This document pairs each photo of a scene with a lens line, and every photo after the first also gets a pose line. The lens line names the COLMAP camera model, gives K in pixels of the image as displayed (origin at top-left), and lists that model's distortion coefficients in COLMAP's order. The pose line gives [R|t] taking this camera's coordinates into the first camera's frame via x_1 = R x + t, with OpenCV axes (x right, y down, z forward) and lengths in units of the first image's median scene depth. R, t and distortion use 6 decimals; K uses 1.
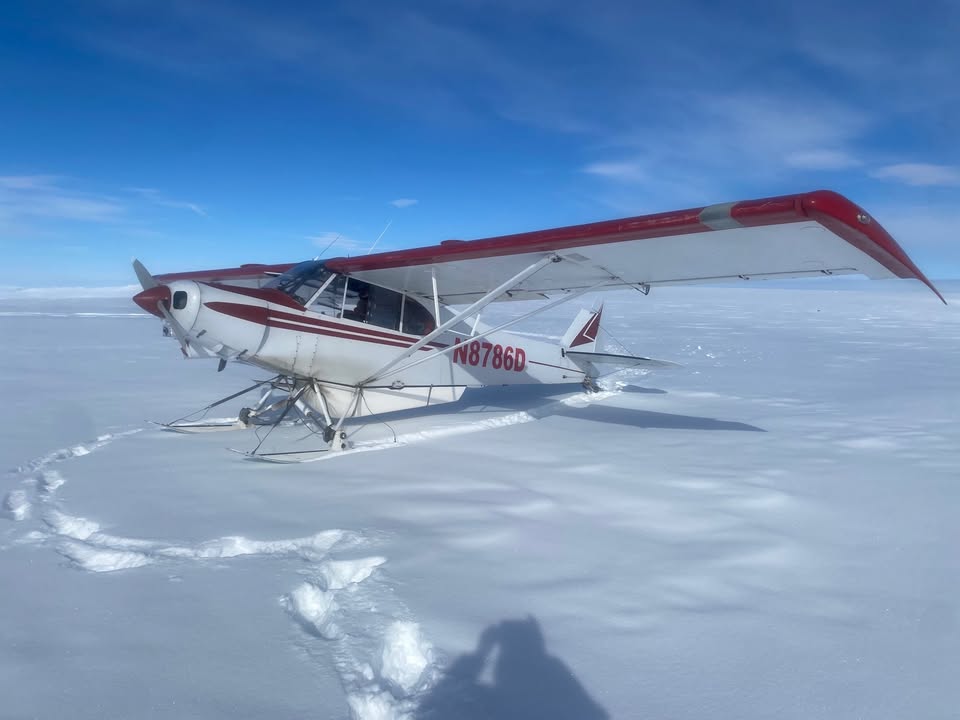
lens RADIAL K [[691.9, 0, 480.0], [0, 691.9, 360.0], [0, 0, 1]] dist [0.059285, 0.000045]
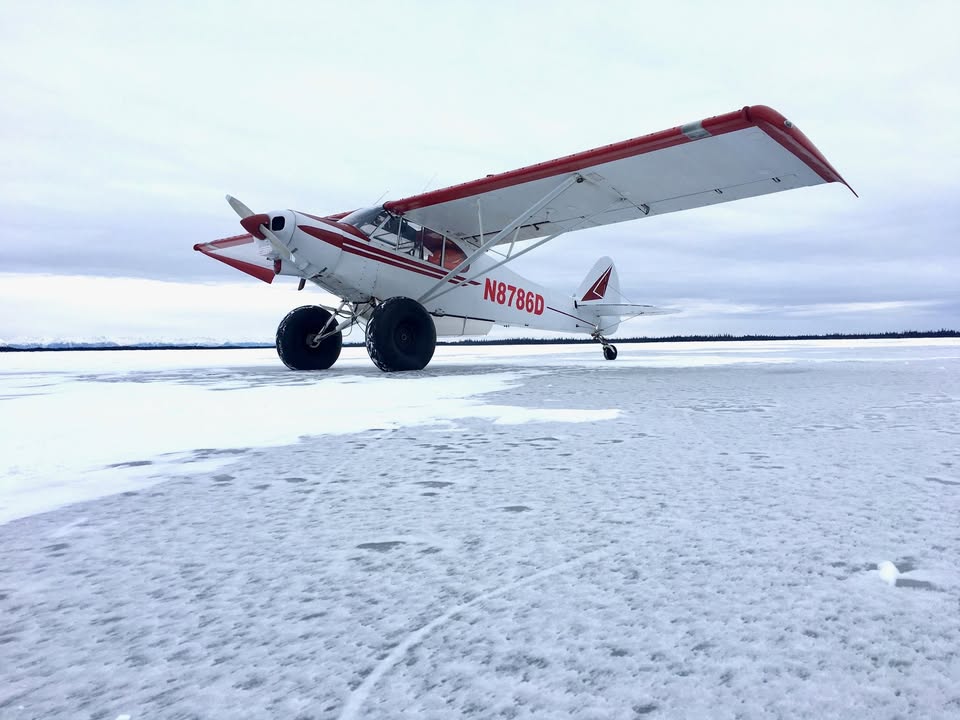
lens RADIAL K [[762.7, 0, 480.0], [0, 762.7, 360.0], [0, 0, 1]] dist [0.074124, 0.001085]
pose [[0.999917, -0.004278, 0.012164, -0.060155], [0.004995, 0.998214, -0.059529, 0.177833], [-0.011888, 0.059584, 0.998152, -0.271665]]
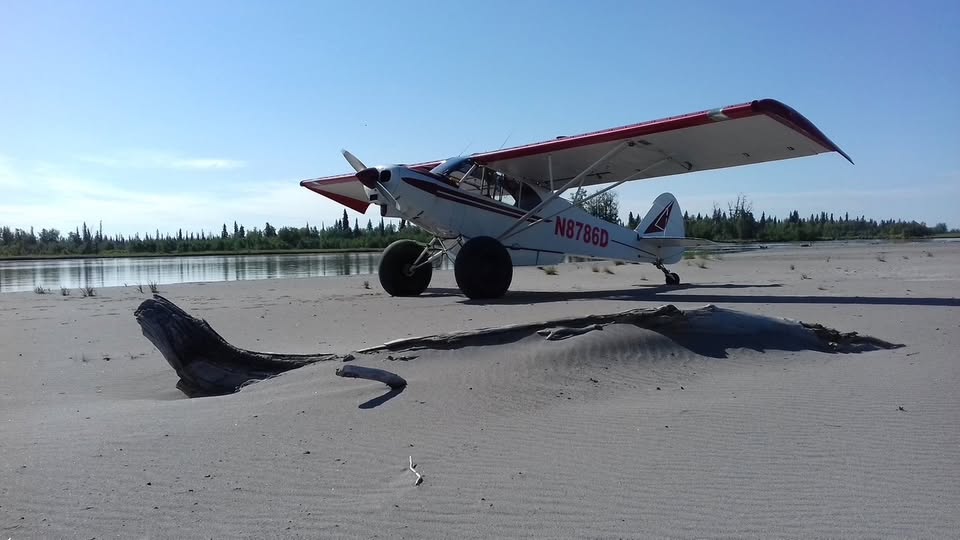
lens RADIAL K [[807.7, 0, 480.0], [0, 807.7, 270.0], [0, 0, 1]] dist [-0.044152, -0.000794]
pose [[0.996445, 0.008073, -0.083863, -0.049840], [-0.013468, 0.997861, -0.063969, 0.169799], [0.083167, 0.064871, 0.994422, -0.546960]]
